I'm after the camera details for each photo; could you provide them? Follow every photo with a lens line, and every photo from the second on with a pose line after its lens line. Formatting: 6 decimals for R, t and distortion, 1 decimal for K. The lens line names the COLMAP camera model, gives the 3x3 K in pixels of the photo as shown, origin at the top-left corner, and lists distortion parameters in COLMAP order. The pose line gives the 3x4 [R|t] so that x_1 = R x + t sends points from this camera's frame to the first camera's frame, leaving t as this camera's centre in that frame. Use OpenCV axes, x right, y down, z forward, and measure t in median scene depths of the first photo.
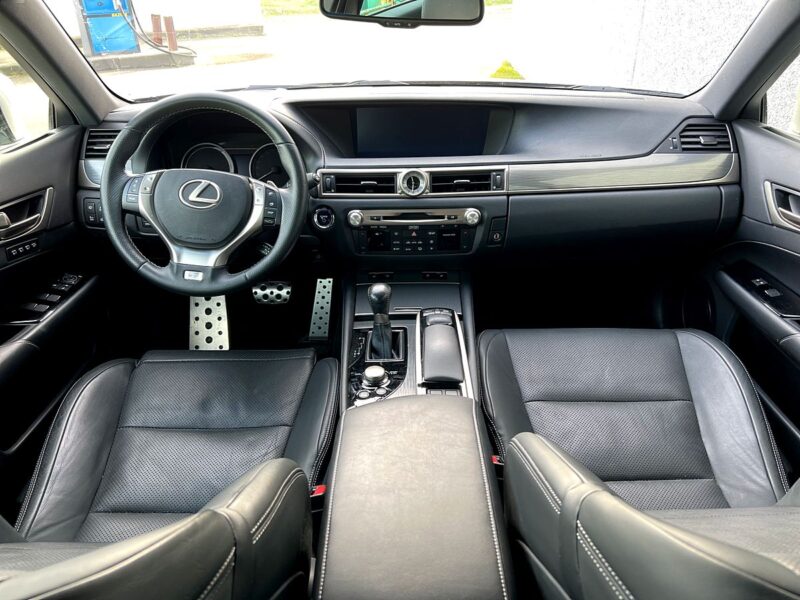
lens RADIAL K [[613.2, 0, 407.3], [0, 613.2, 305.9], [0, 0, 1]] dist [0.036676, -0.045248]
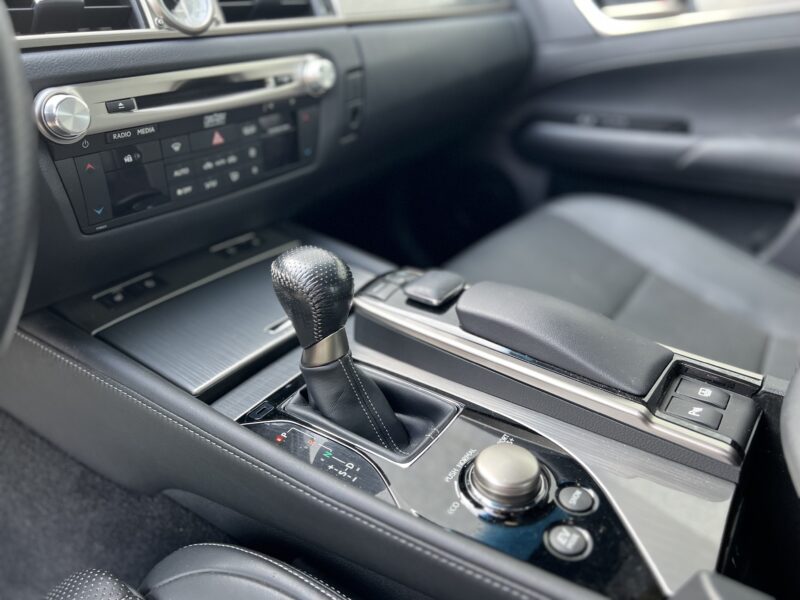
lens RADIAL K [[613.2, 0, 406.3], [0, 613.2, 299.1], [0, 0, 1]] dist [0.036676, -0.045248]
pose [[0.562669, -0.365581, 0.741454, -0.255030], [0.400136, 0.905277, 0.142703, -0.033652], [-0.723391, 0.216388, 0.655653, 0.695412]]
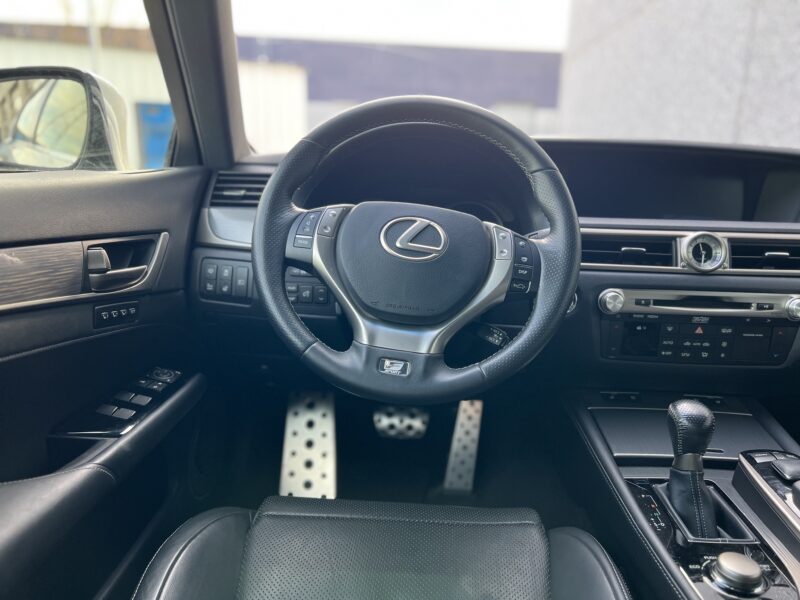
lens RADIAL K [[613.2, 0, 395.4], [0, 613.2, 301.0], [0, 0, 1]] dist [0.036676, -0.045248]
pose [[0.998380, 0.046114, -0.033315, -0.294649], [-0.053073, 0.965862, -0.253563, 0.035066], [0.020485, 0.254921, 0.966745, 0.367358]]
